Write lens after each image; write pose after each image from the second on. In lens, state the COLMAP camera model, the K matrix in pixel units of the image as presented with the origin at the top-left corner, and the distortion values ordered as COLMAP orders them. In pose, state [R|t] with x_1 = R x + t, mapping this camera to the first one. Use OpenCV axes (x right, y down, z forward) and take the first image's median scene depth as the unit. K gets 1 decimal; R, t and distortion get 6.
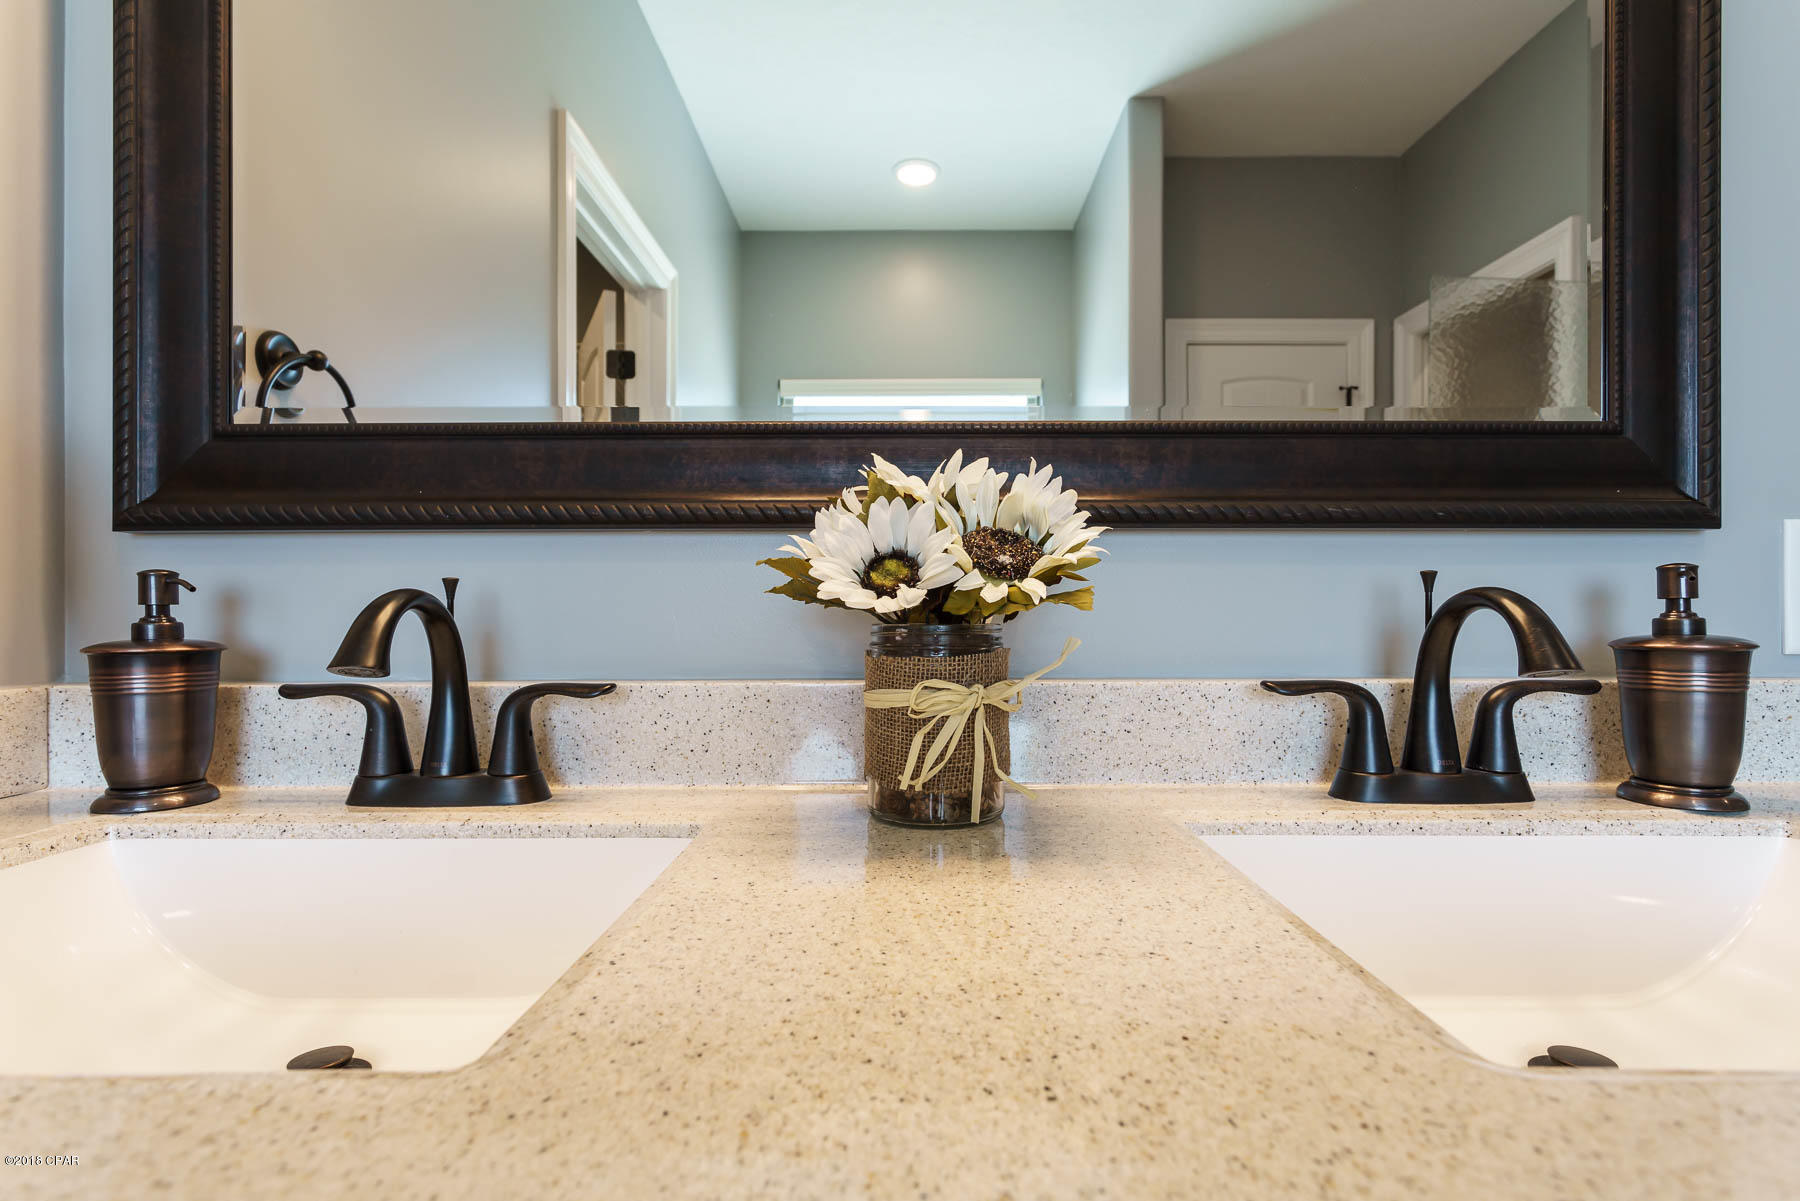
lens RADIAL K [[841.5, 0, 899.7], [0, 841.5, 621.0], [0, 0, 1]] dist [-0.004154, -0.000507]
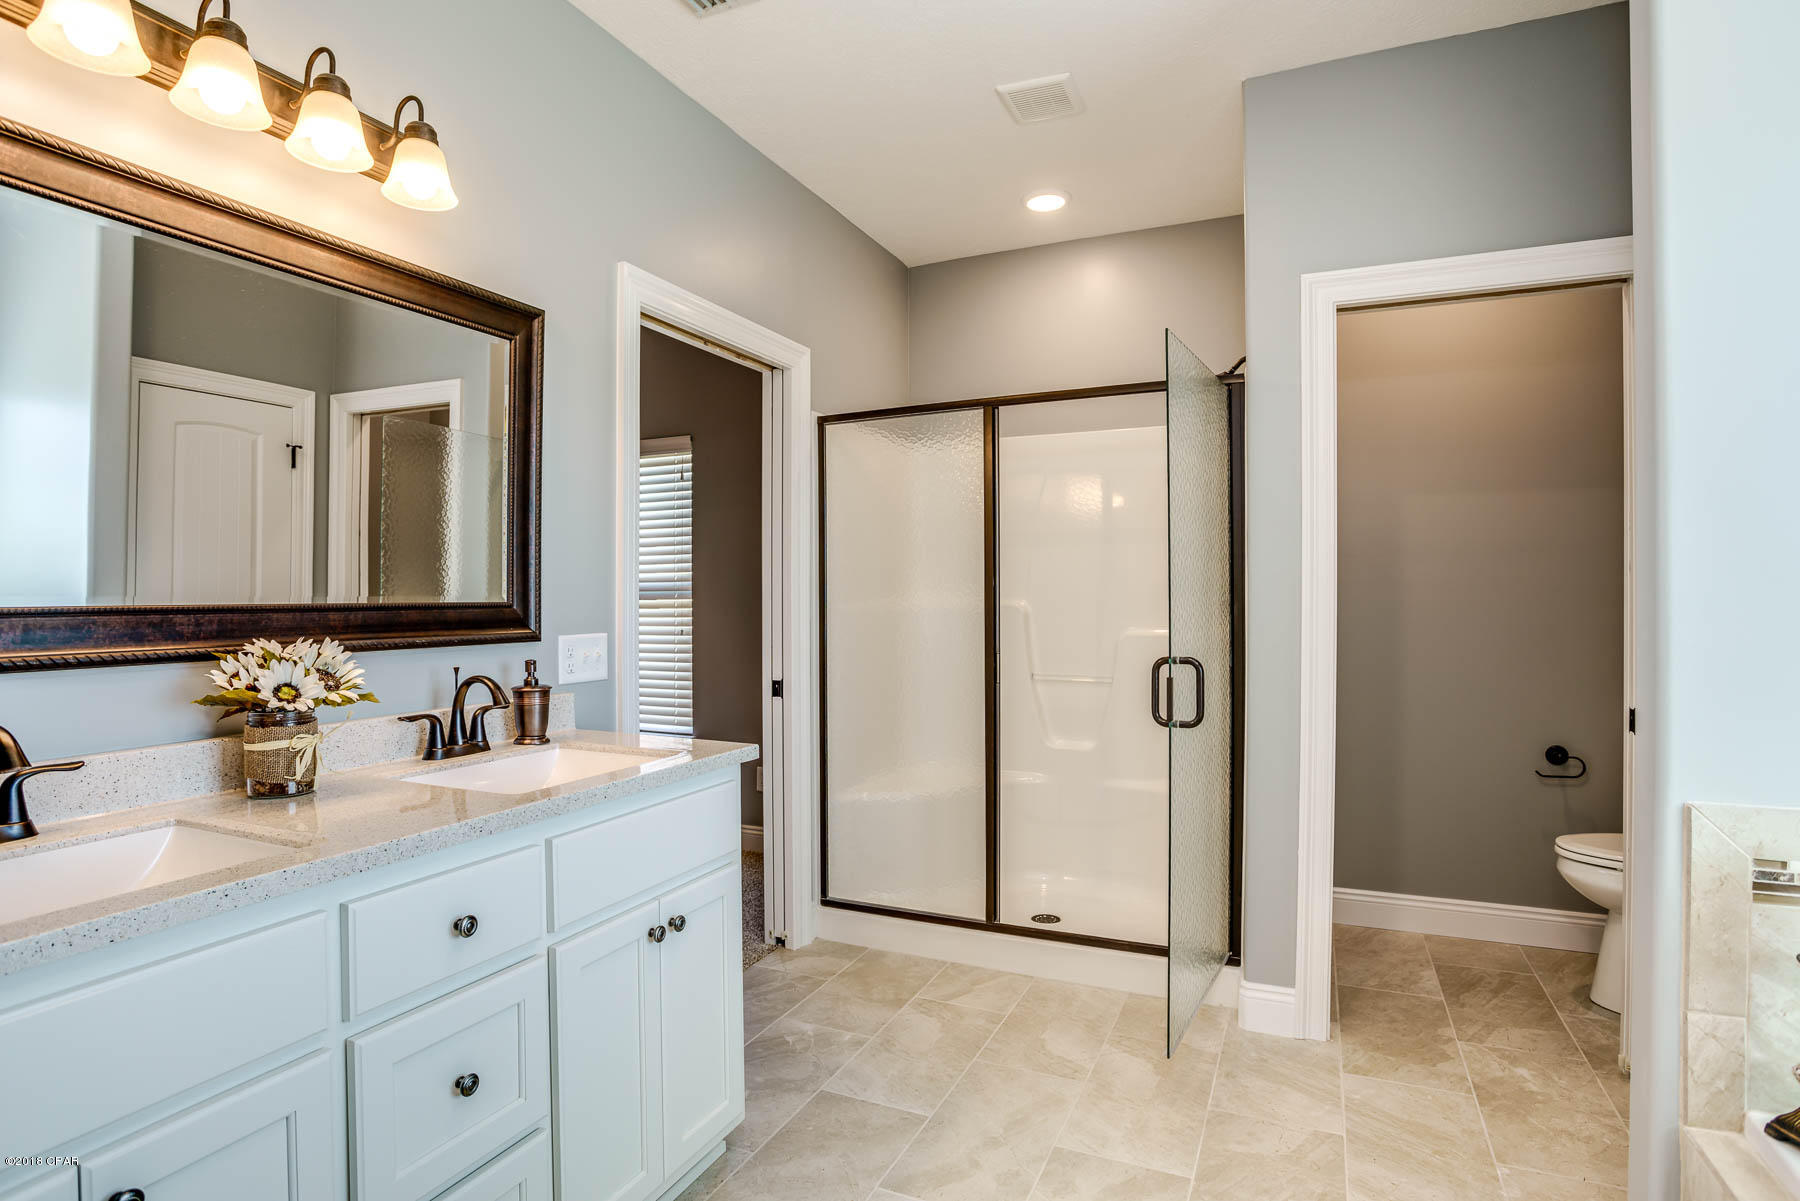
lens RADIAL K [[923.0, 0, 900.3], [0, 923.0, 596.8], [0, 0, 1]] dist [-0.021020, -0.000302]
pose [[0.402232, 0.000556, 0.915537, -1.429019], [0.007307, 0.999966, -0.003817, -0.259399], [-0.915508, 0.008225, 0.402215, -1.410813]]
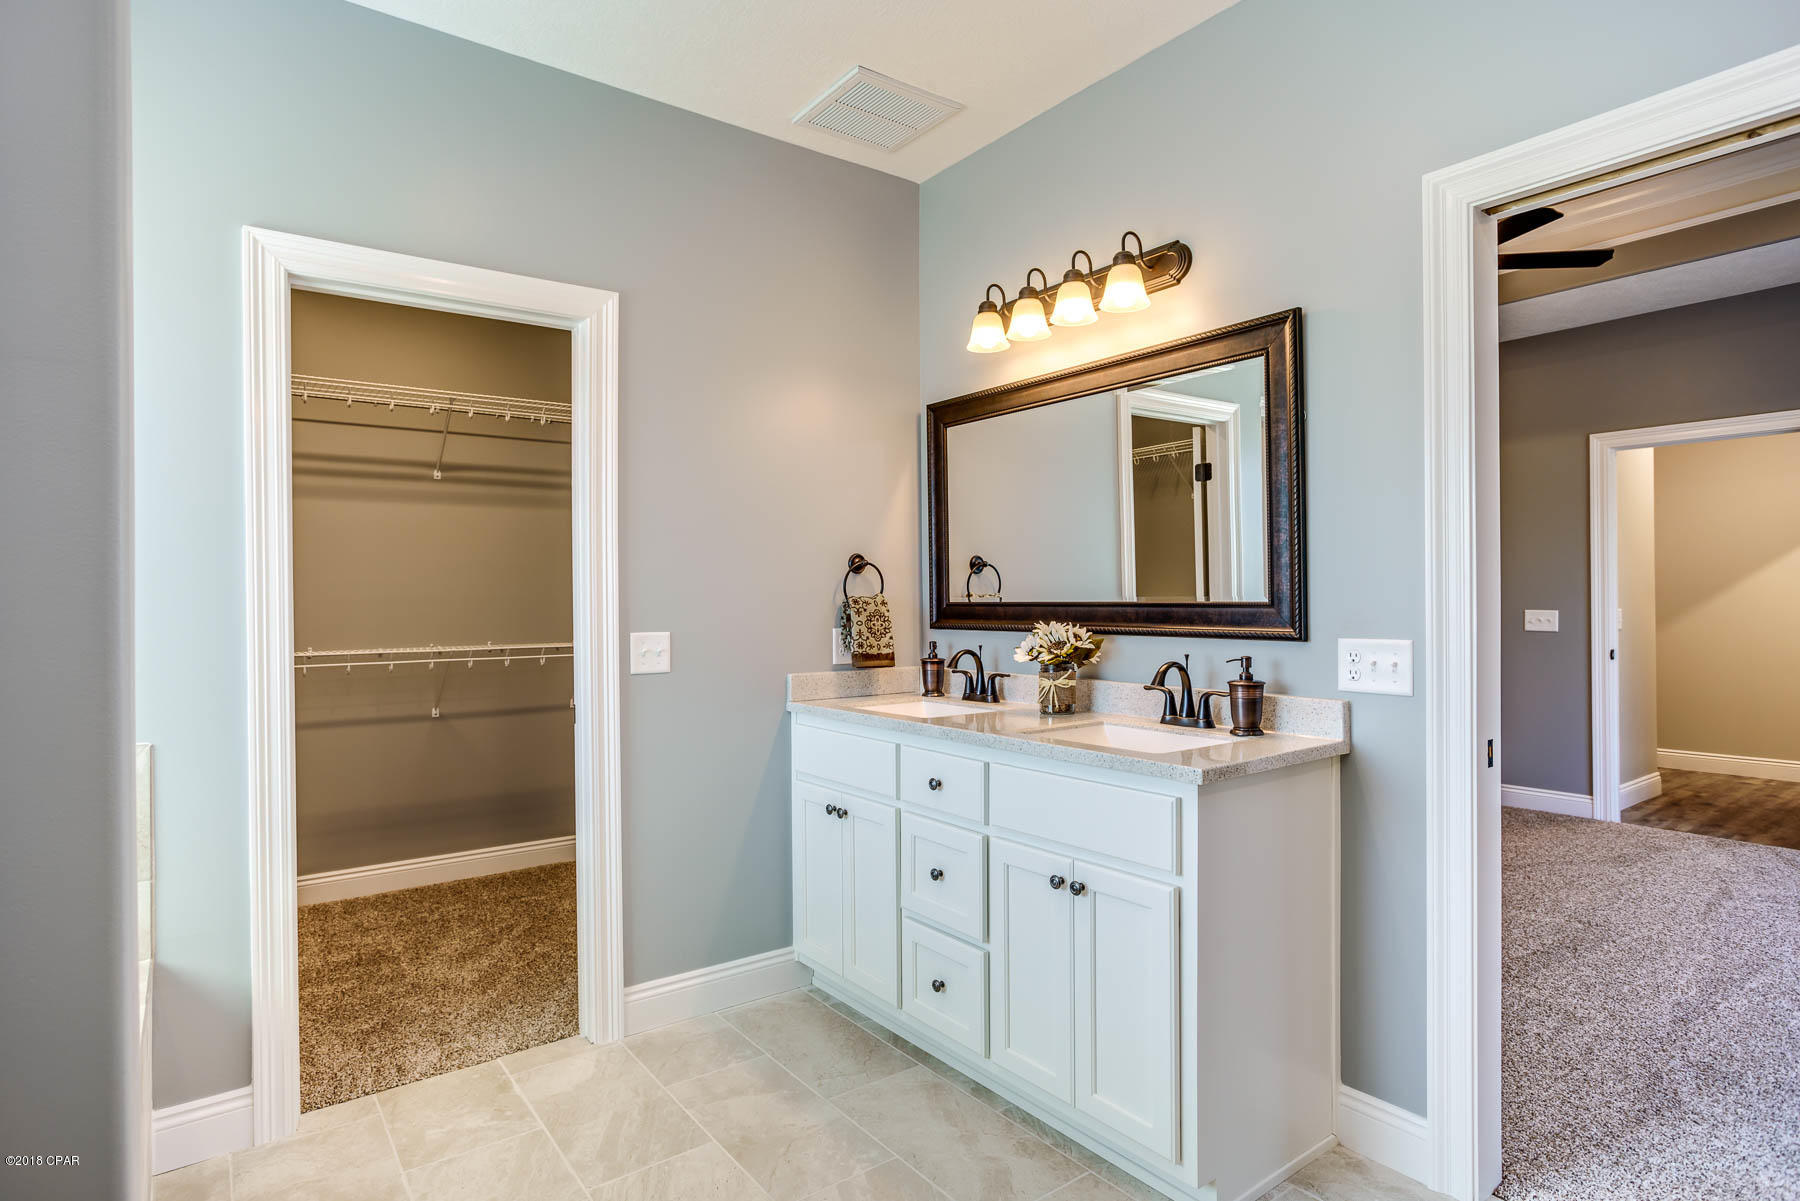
lens RADIAL K [[923.0, 0, 900.6], [0, 923.0, 600.8], [0, 0, 1]] dist [-0.021020, -0.000302]
pose [[0.610646, -0.002478, -0.791900, 2.768604], [0.002873, 0.999995, -0.000914, -0.266291], [0.791898, -0.001716, 0.610651, -2.022137]]
